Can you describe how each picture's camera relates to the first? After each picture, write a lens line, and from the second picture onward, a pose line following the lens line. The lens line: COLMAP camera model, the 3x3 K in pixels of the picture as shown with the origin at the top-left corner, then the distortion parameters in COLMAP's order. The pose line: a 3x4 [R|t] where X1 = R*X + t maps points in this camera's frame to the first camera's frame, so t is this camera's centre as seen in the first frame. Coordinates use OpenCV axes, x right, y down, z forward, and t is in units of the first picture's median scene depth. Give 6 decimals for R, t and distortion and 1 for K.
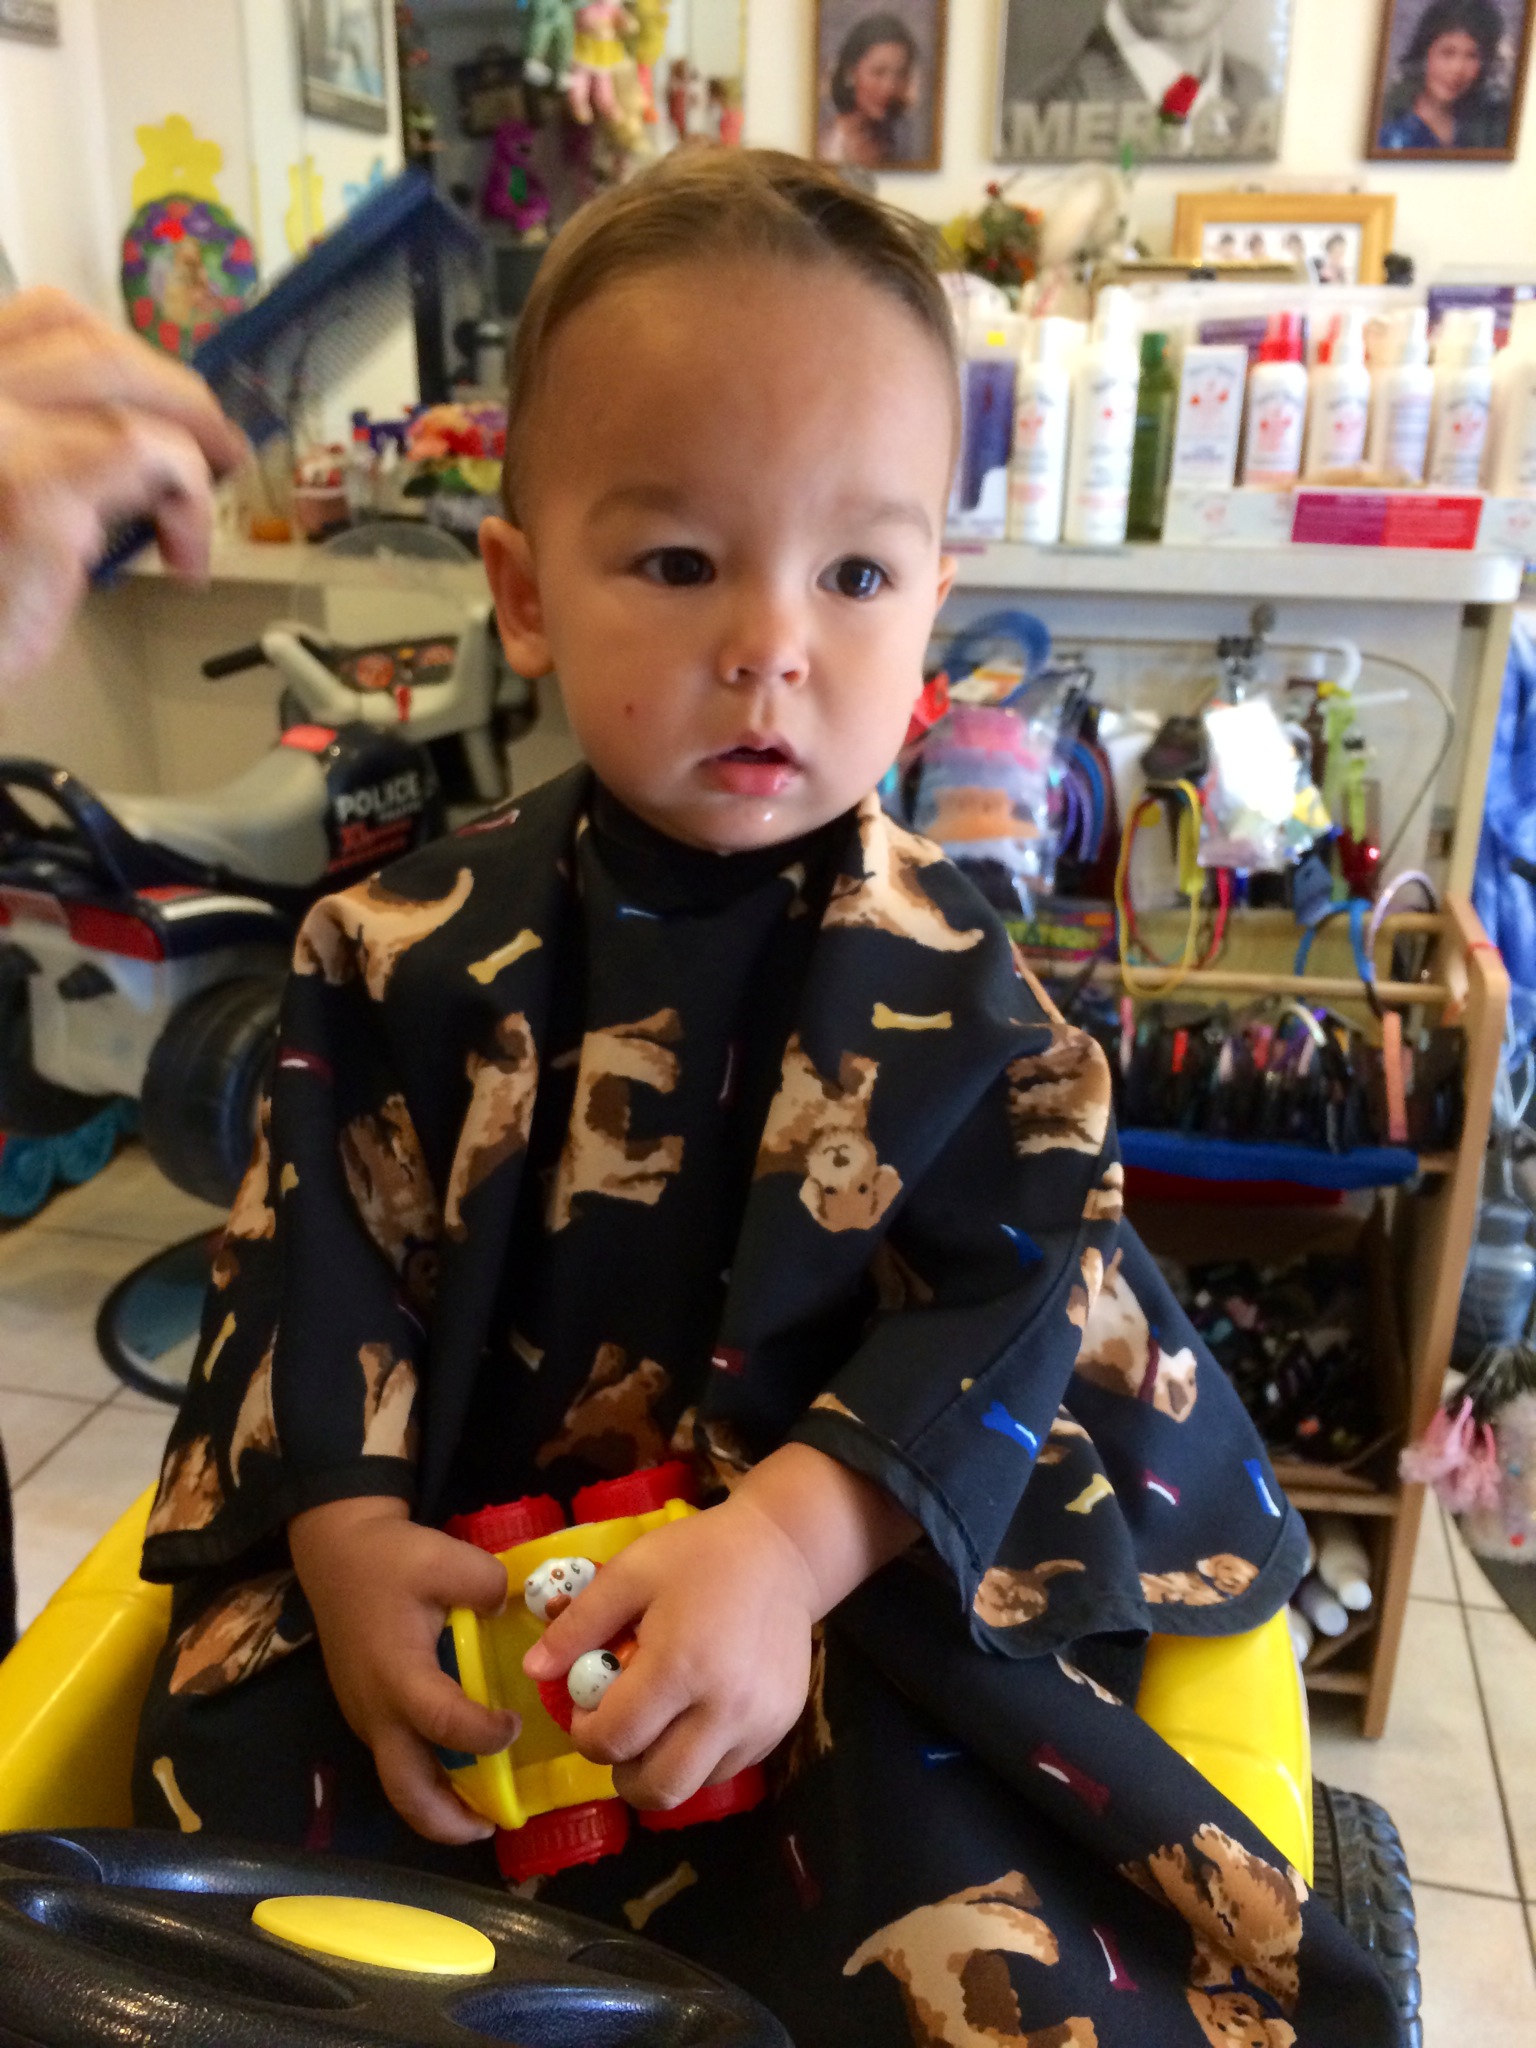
lens RADIAL K [[1787.2, 0, 765.4], [0, 1787.2, 1037.3], [0, 0, 1]] dist [0.098361, -0.151630]
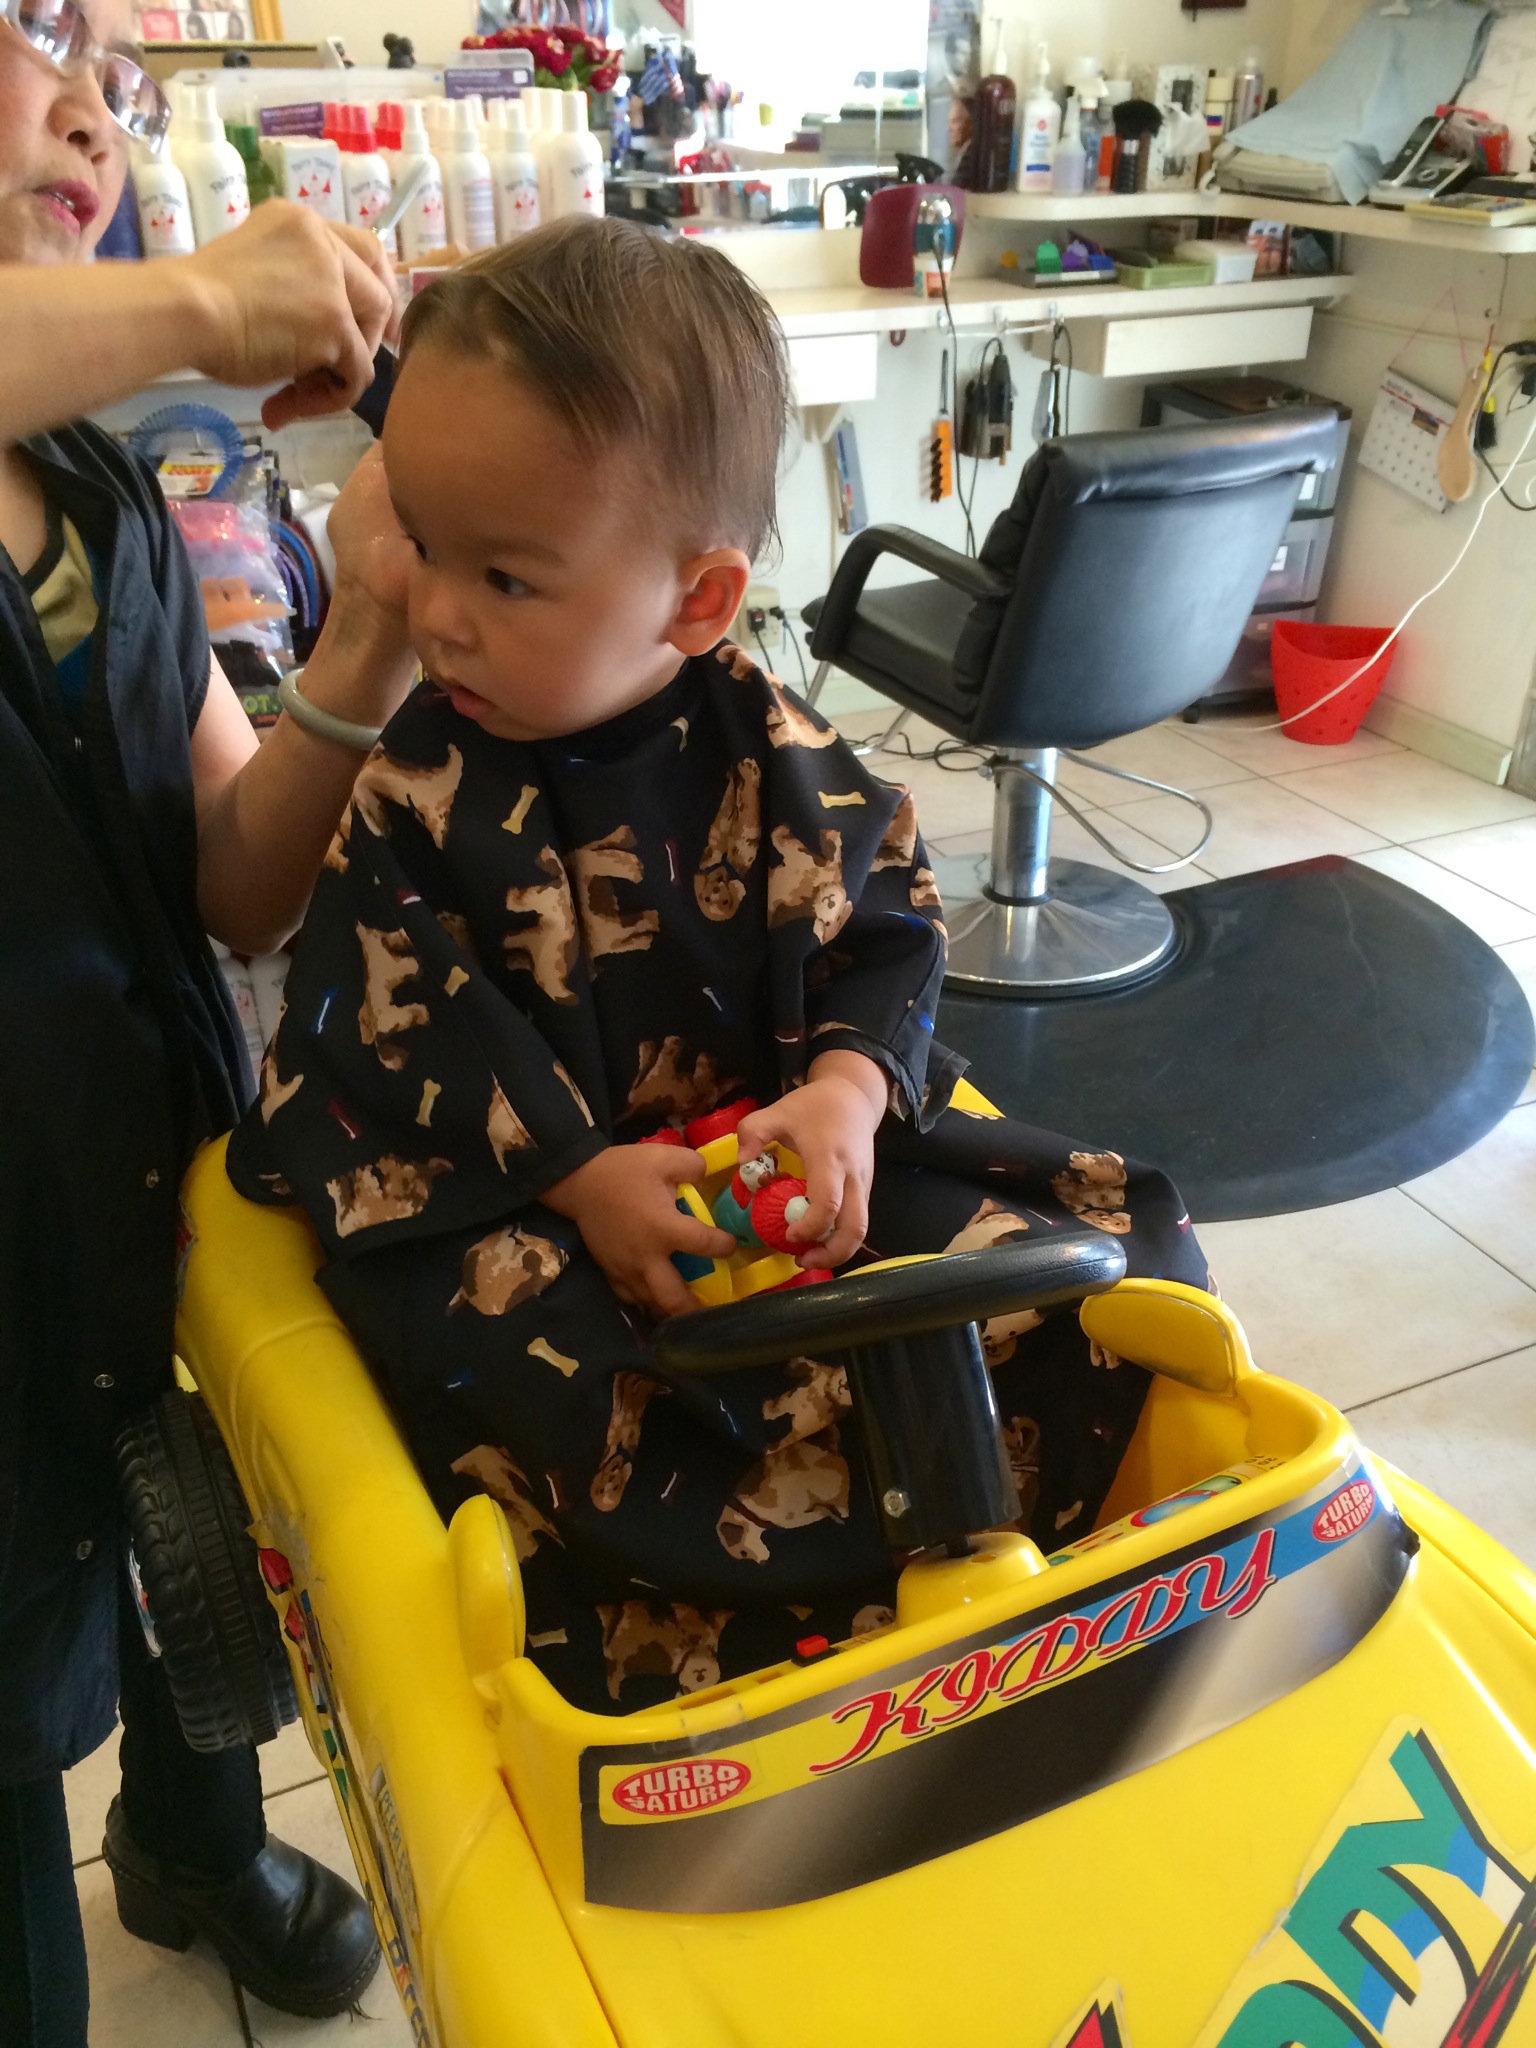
lens RADIAL K [[1781.5, 0, 769.9], [0, 1781.5, 1019.7], [0, 0, 1]] dist [0.100953, -0.143228]
pose [[0.805585, -0.300374, 0.510694, -0.242860], [0.215249, 0.951440, 0.220066, -0.051694], [-0.551997, -0.067355, 0.831121, -0.108753]]
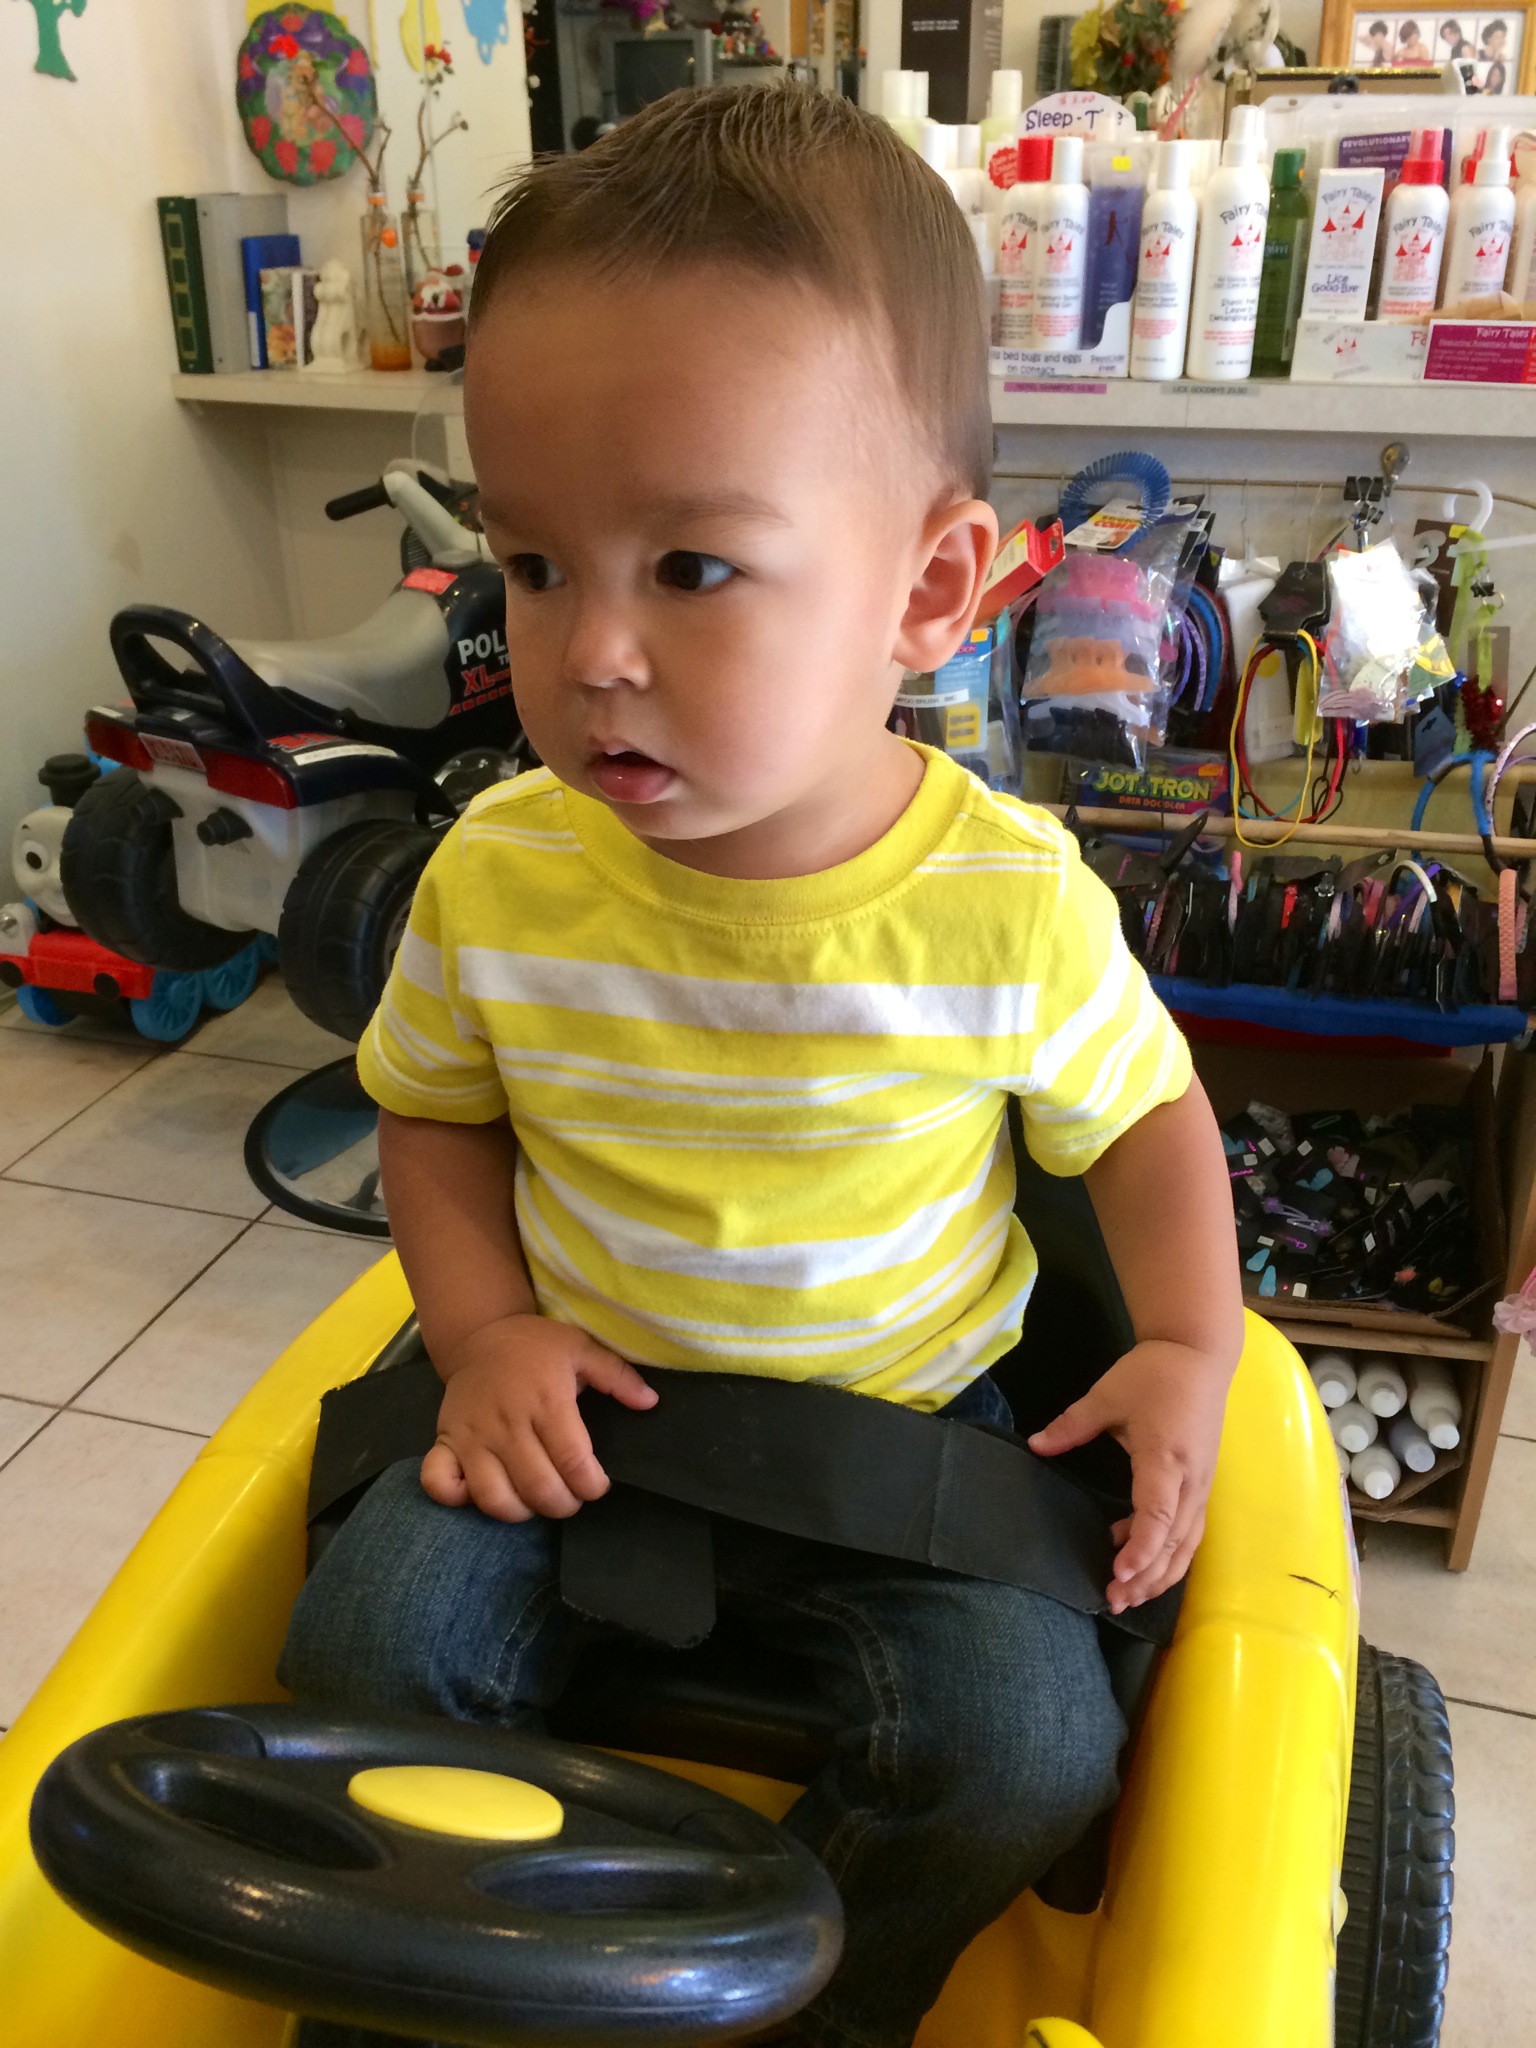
lens RADIAL K [[1781.5, 0, 769.9], [0, 1781.5, 1019.7], [0, 0, 1]] dist [0.100953, -0.143228]
pose [[0.997378, 0.010522, -0.071600, 0.014434], [-0.002673, 0.994054, 0.108856, -0.036916], [0.072320, -0.108379, 0.991476, -0.018543]]
